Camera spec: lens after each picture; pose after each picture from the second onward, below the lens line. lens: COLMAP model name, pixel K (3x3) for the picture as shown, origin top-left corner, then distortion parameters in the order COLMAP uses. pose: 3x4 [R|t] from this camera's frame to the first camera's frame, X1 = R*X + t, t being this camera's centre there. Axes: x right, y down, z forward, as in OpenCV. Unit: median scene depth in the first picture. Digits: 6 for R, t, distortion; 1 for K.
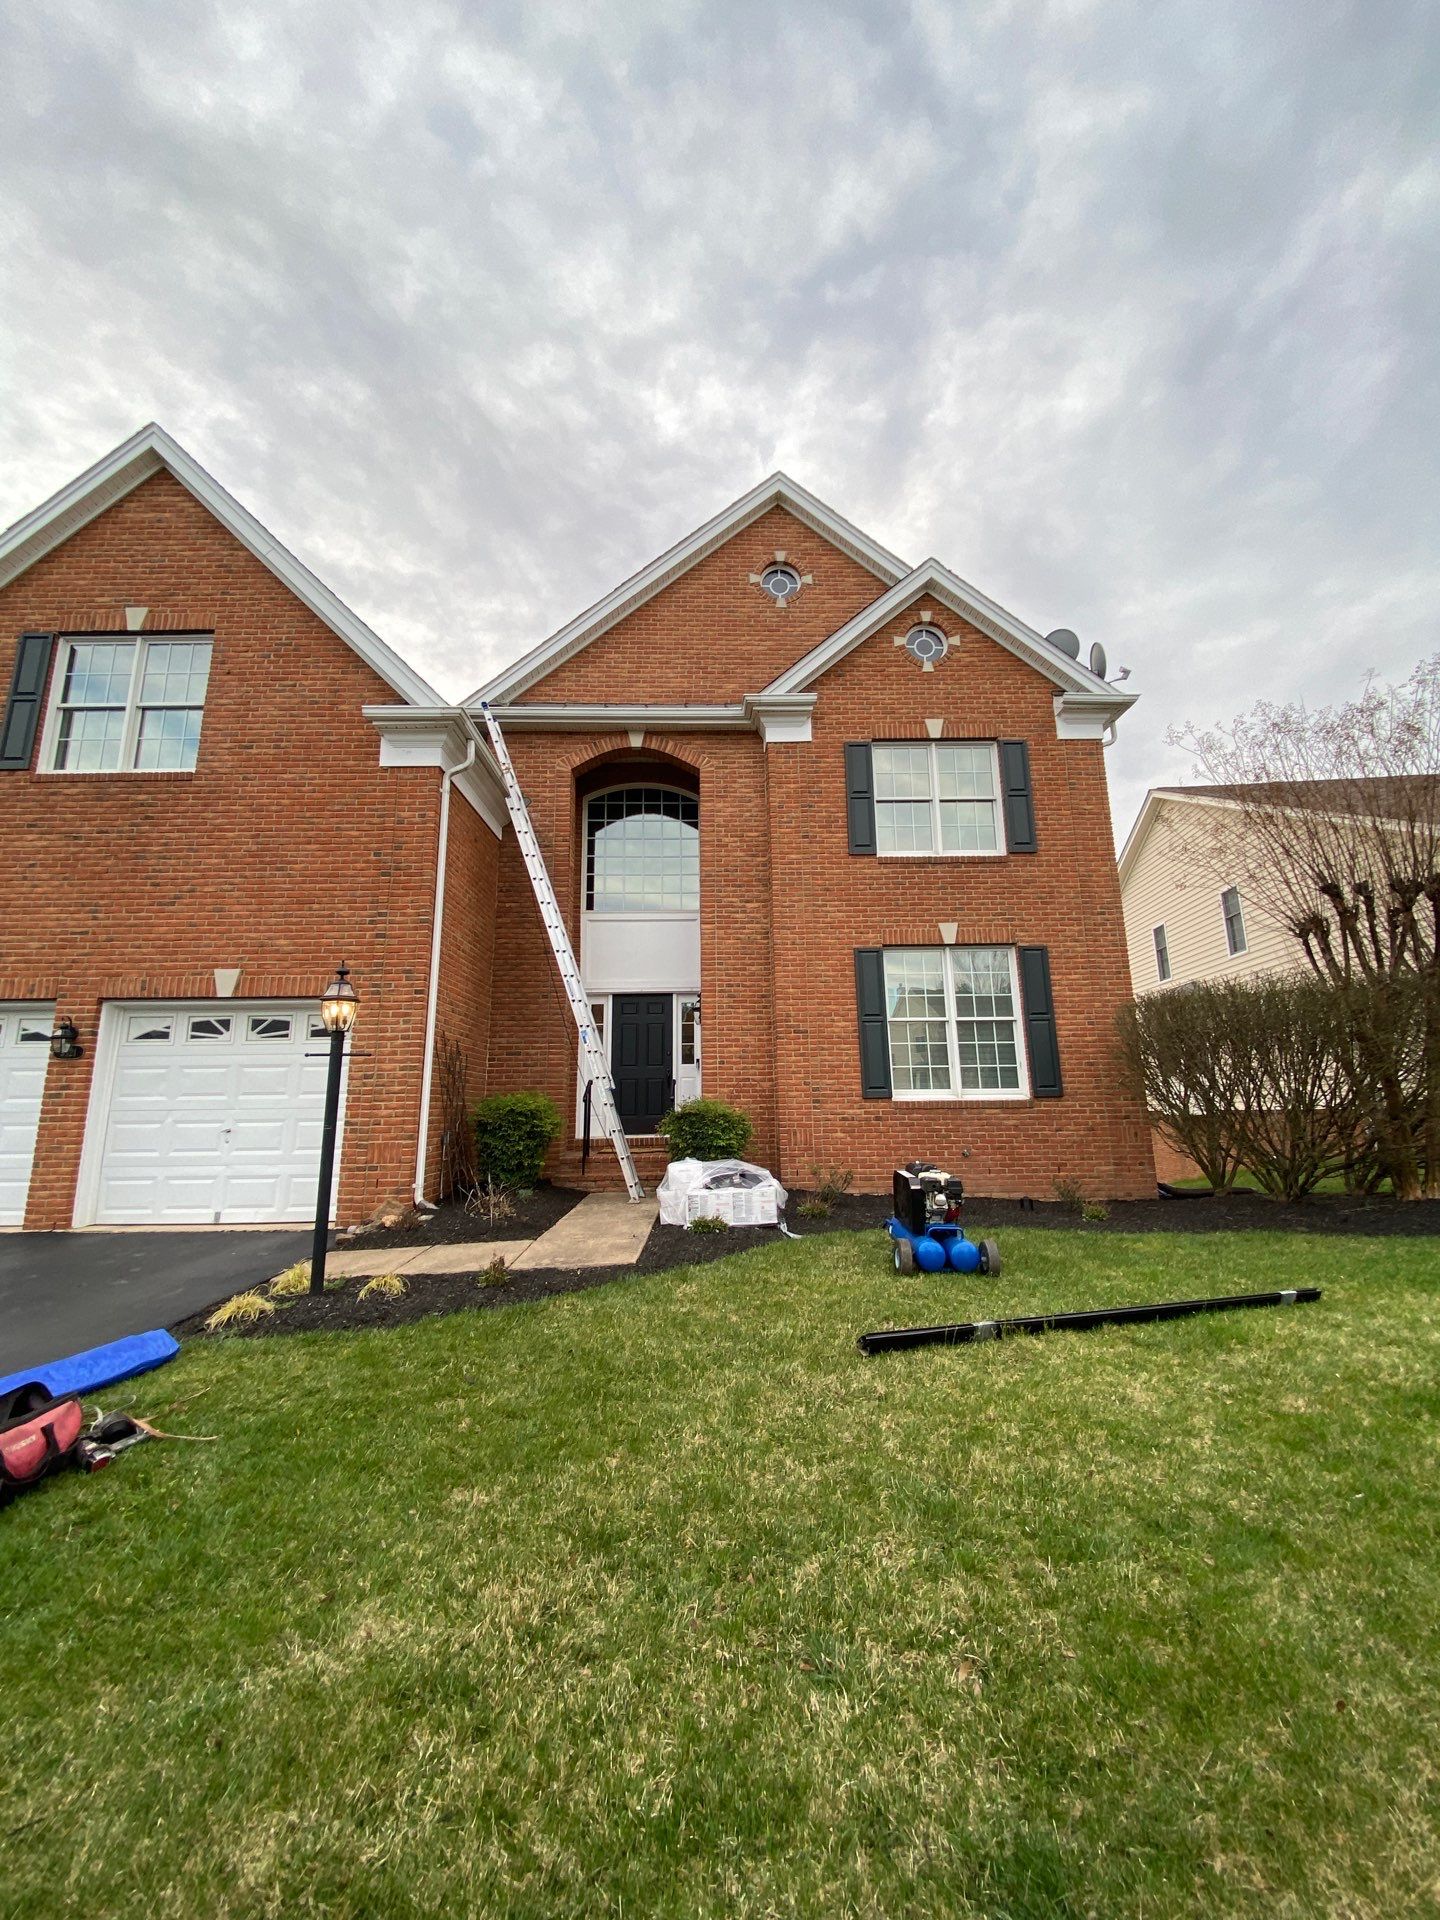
lens RADIAL K [[771.4, 0, 729.8], [0, 771.4, 970.9], [0, 0, 1]] dist [0.001942, -0.011908]
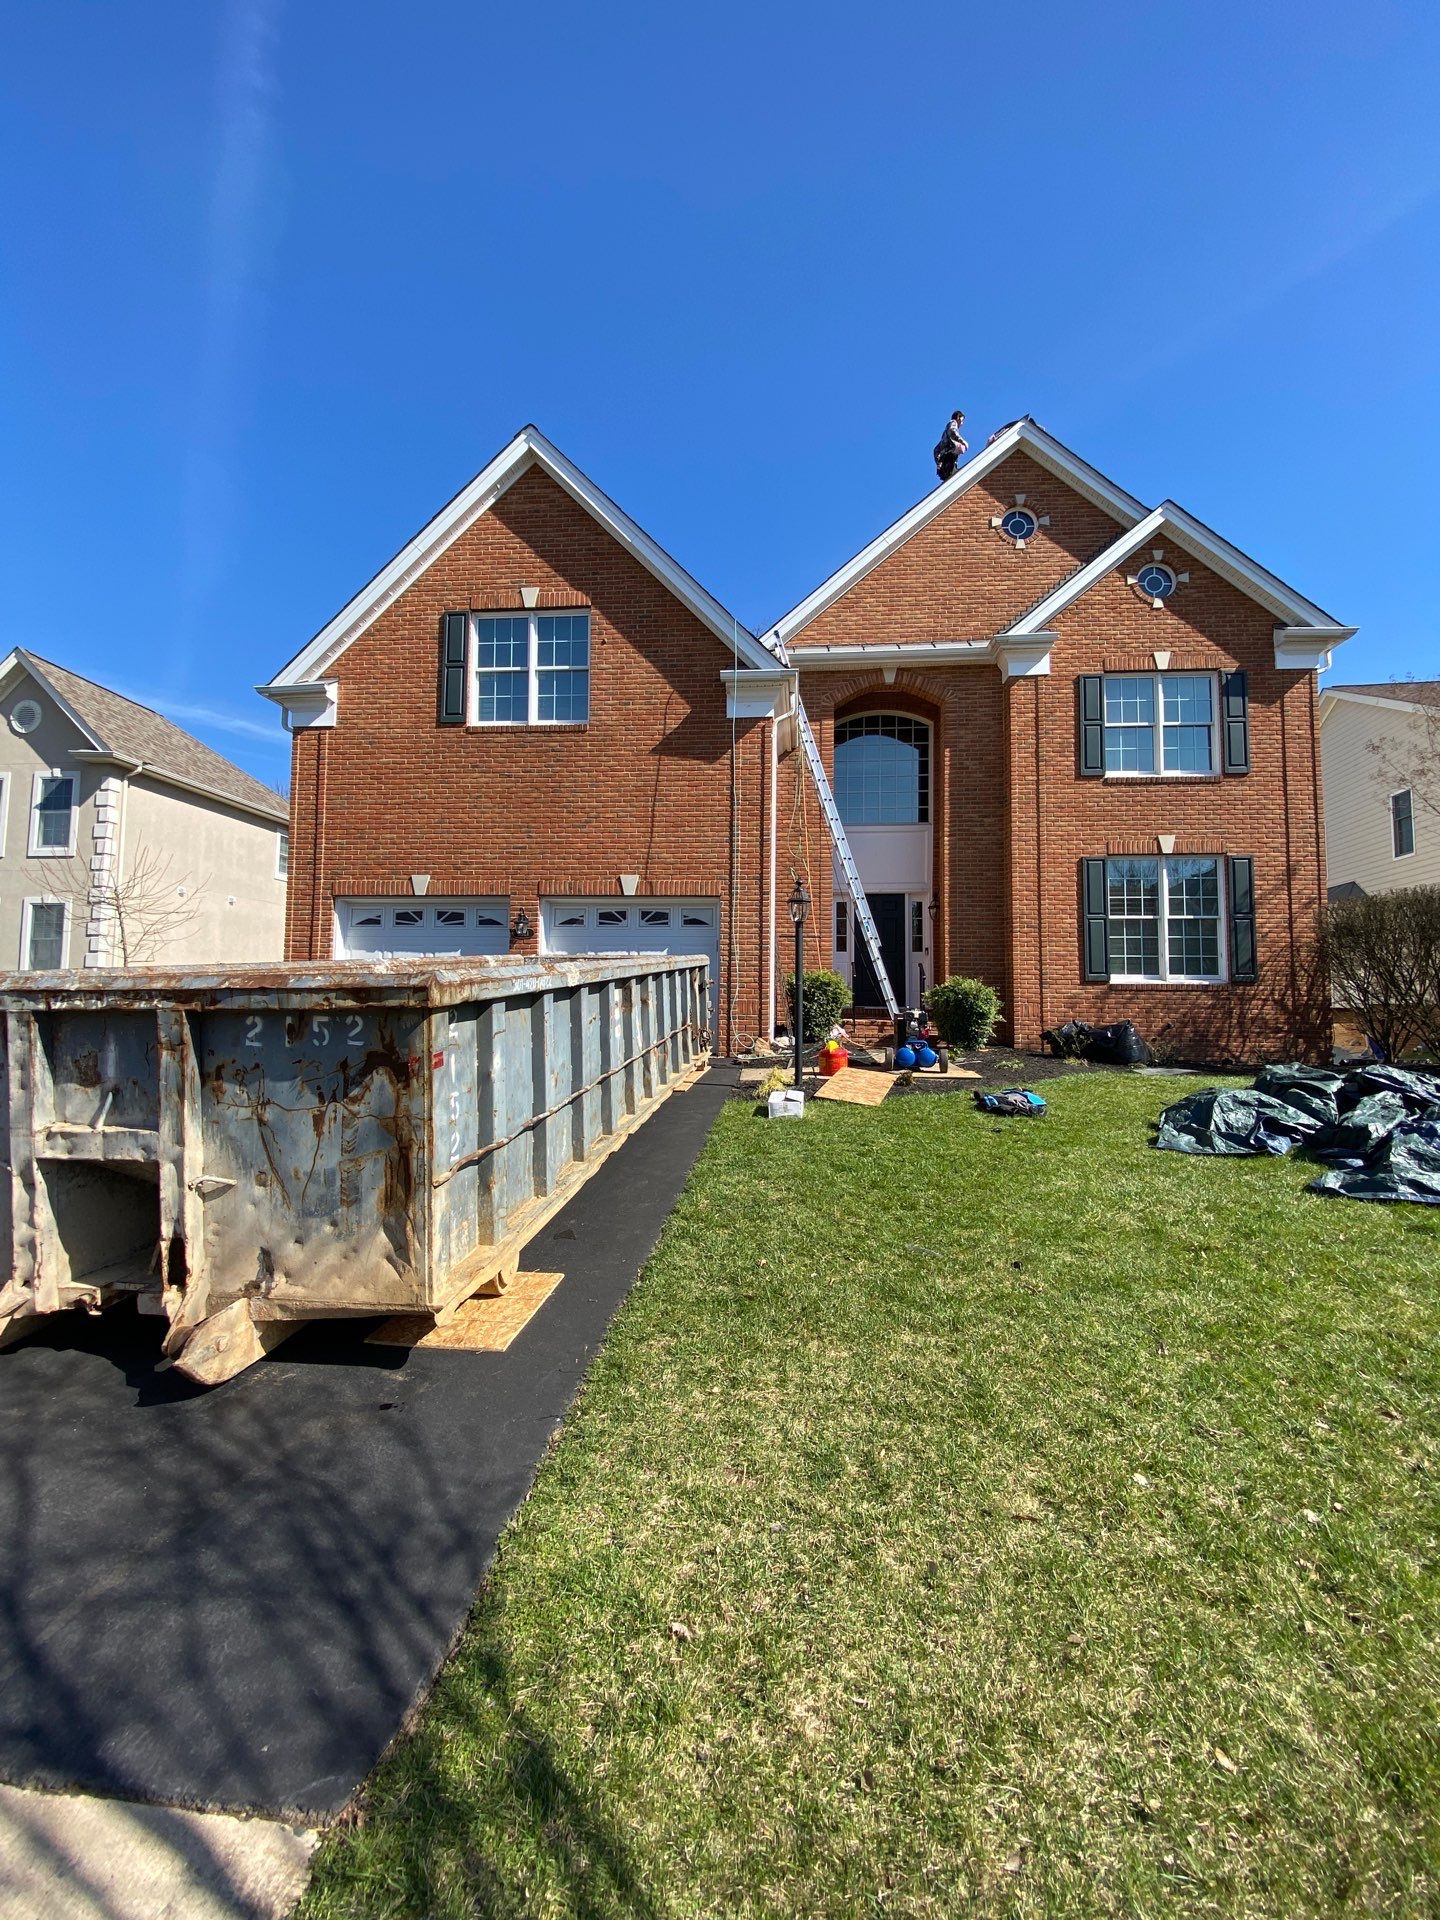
lens RADIAL K [[771.4, 0, 729.8], [0, 771.4, 970.9], [0, 0, 1]] dist [0.001942, -0.011908]
pose [[0.993438, 0.018927, -0.112796, -0.226364], [-0.003552, 0.990842, 0.134976, -0.013175], [0.114318, -0.133690, 0.984408, -0.247550]]
